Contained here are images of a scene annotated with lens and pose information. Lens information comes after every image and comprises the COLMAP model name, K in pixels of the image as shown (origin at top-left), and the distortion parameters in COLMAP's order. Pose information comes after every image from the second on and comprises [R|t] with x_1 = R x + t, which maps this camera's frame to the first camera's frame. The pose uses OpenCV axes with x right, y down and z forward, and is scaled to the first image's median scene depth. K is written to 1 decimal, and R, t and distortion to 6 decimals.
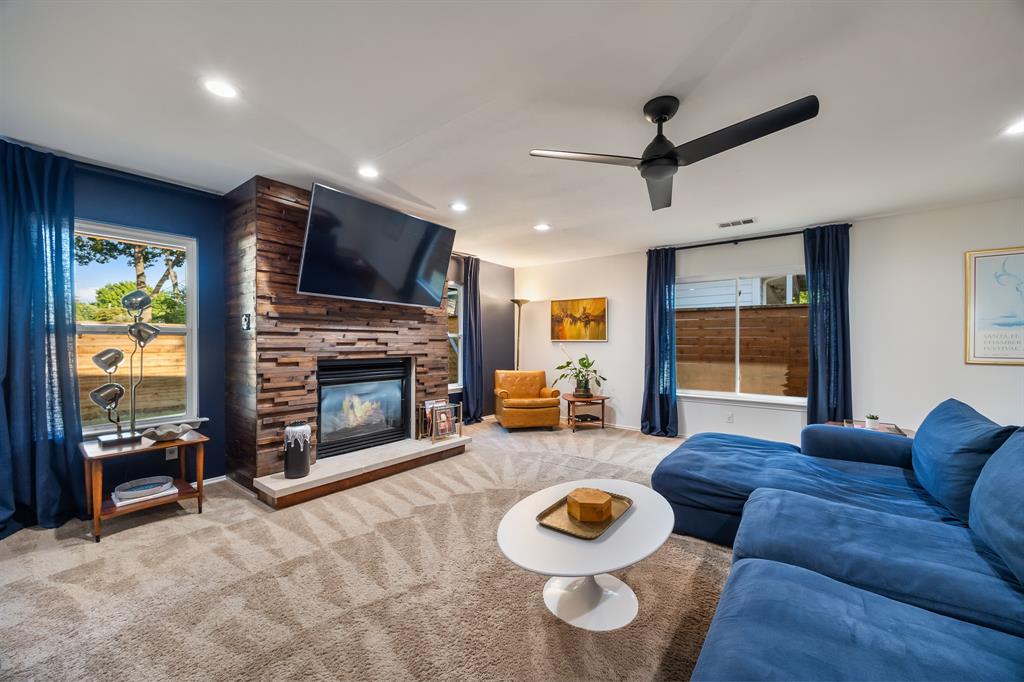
lens RADIAL K [[389.8, 0, 512.0], [0, 389.8, 341.0], [0, 0, 1]] dist [-0.000649, 0.000277]
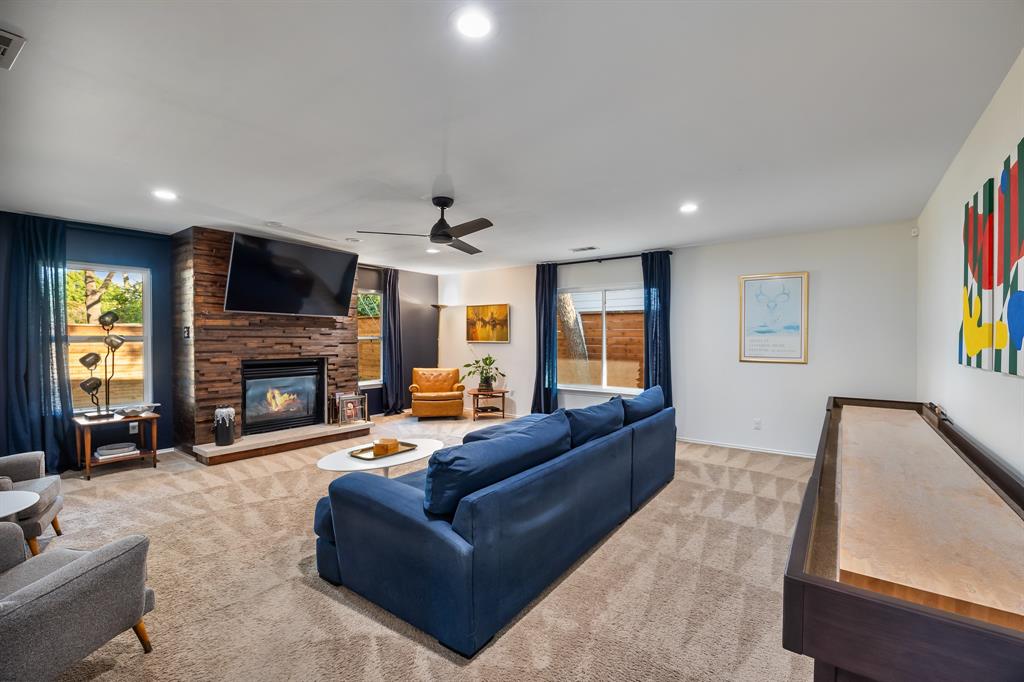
lens RADIAL K [[444.1, 0, 512.0], [0, 444.1, 341.0], [0, 0, 1]] dist [-0.011141, -0.000704]
pose [[0.999956, -0.002393, 0.009105, 0.408712], [0.002287, 0.999929, 0.011709, -0.031931], [-0.009133, -0.011687, 0.999890, -0.512775]]
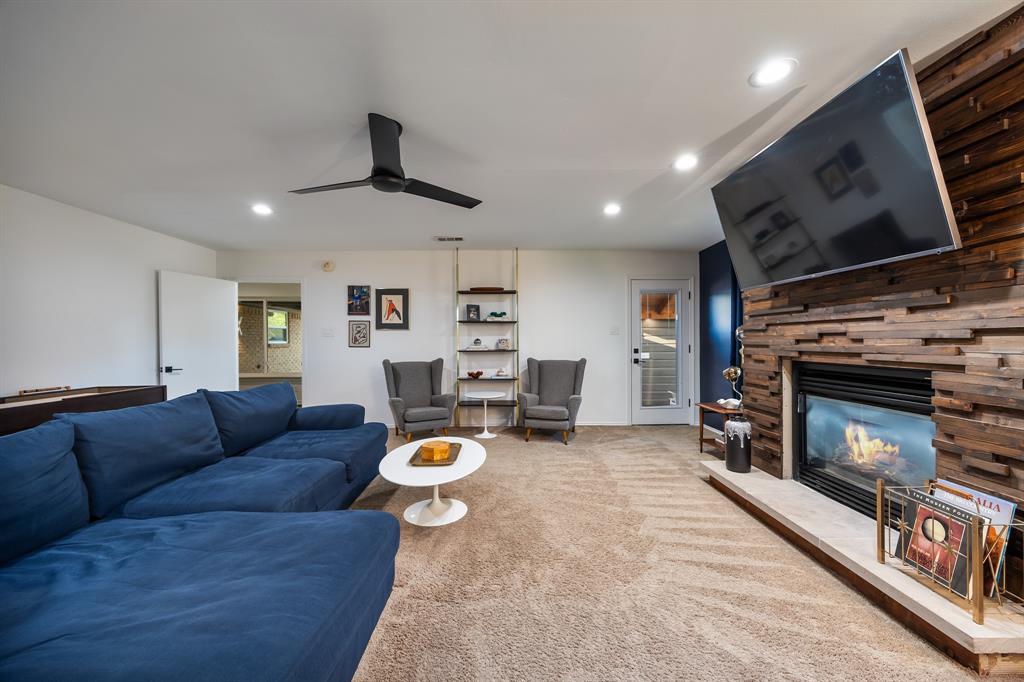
lens RADIAL K [[389.8, 0, 512.0], [0, 389.8, 341.0], [0, 0, 1]] dist [-0.000649, 0.000277]
pose [[-0.783643, 0.002770, -0.621205, 0.500977], [0.006278, 0.999974, -0.003461, 0.007130], [0.621179, -0.006613, -0.783640, 1.318030]]
